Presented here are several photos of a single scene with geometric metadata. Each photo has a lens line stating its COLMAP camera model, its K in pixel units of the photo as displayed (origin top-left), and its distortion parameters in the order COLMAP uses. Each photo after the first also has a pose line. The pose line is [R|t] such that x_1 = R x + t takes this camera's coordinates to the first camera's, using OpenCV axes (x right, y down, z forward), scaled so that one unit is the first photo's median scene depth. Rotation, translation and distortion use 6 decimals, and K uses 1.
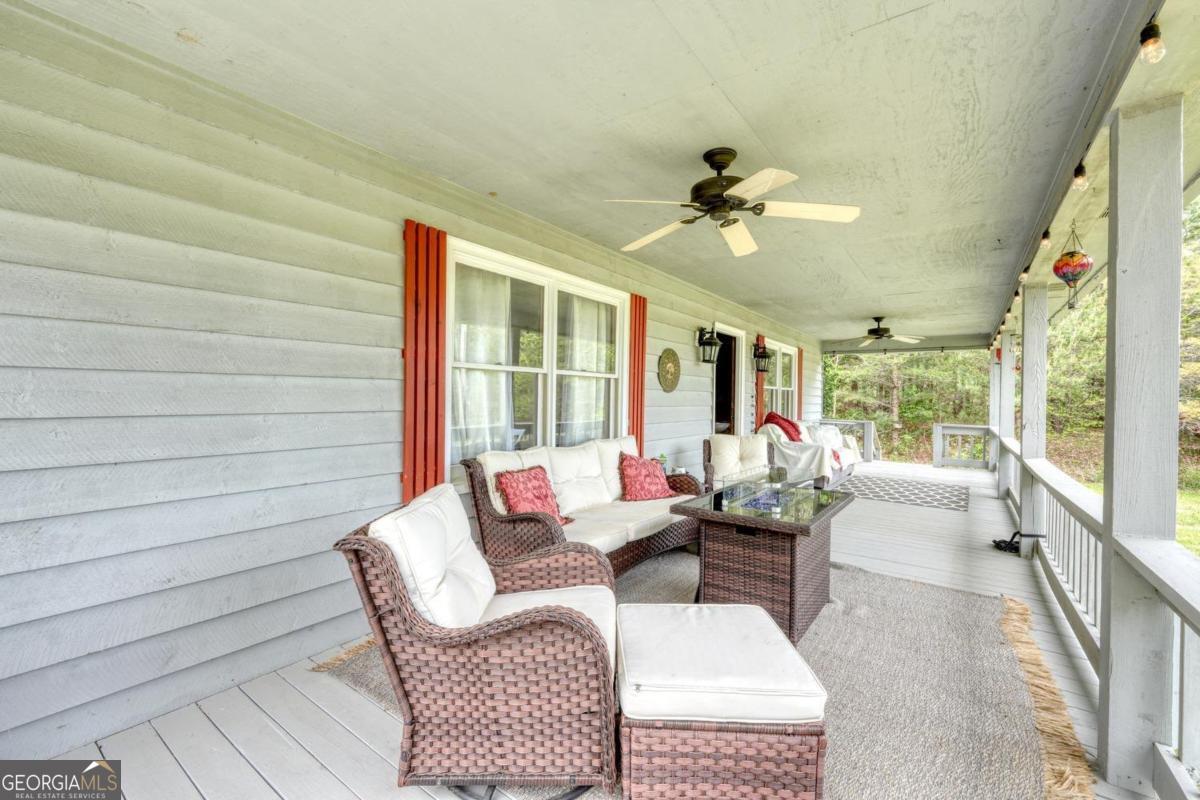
lens RADIAL K [[507.4, 0, 597.9], [0, 507.4, 396.5], [0, 0, 1]] dist [-0.006187, 0.003407]
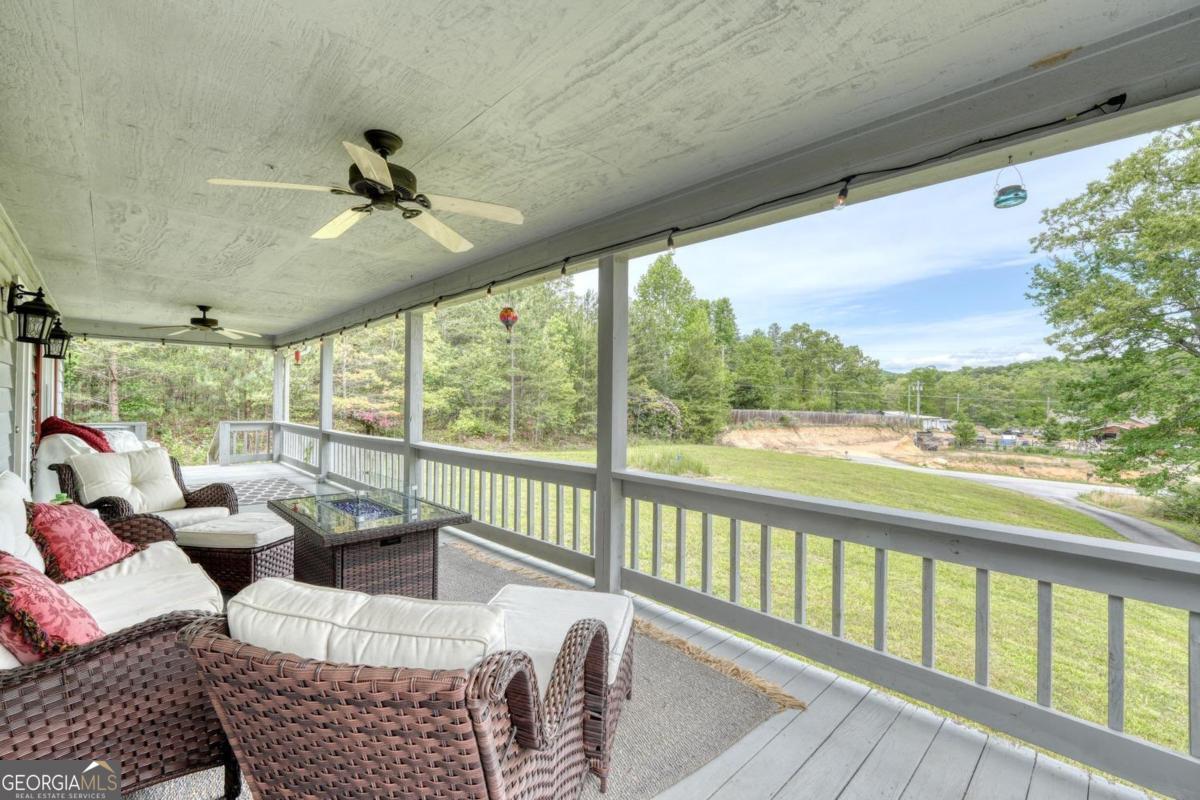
lens RADIAL K [[507.4, 0, 593.9], [0, 507.4, 397.6], [0, 0, 1]] dist [-0.006187, 0.003407]
pose [[0.176042, -0.006119, 0.984364, -0.207585], [-0.007434, 0.999944, 0.007545, -0.006131], [-0.984355, -0.008646, 0.175987, 0.160407]]
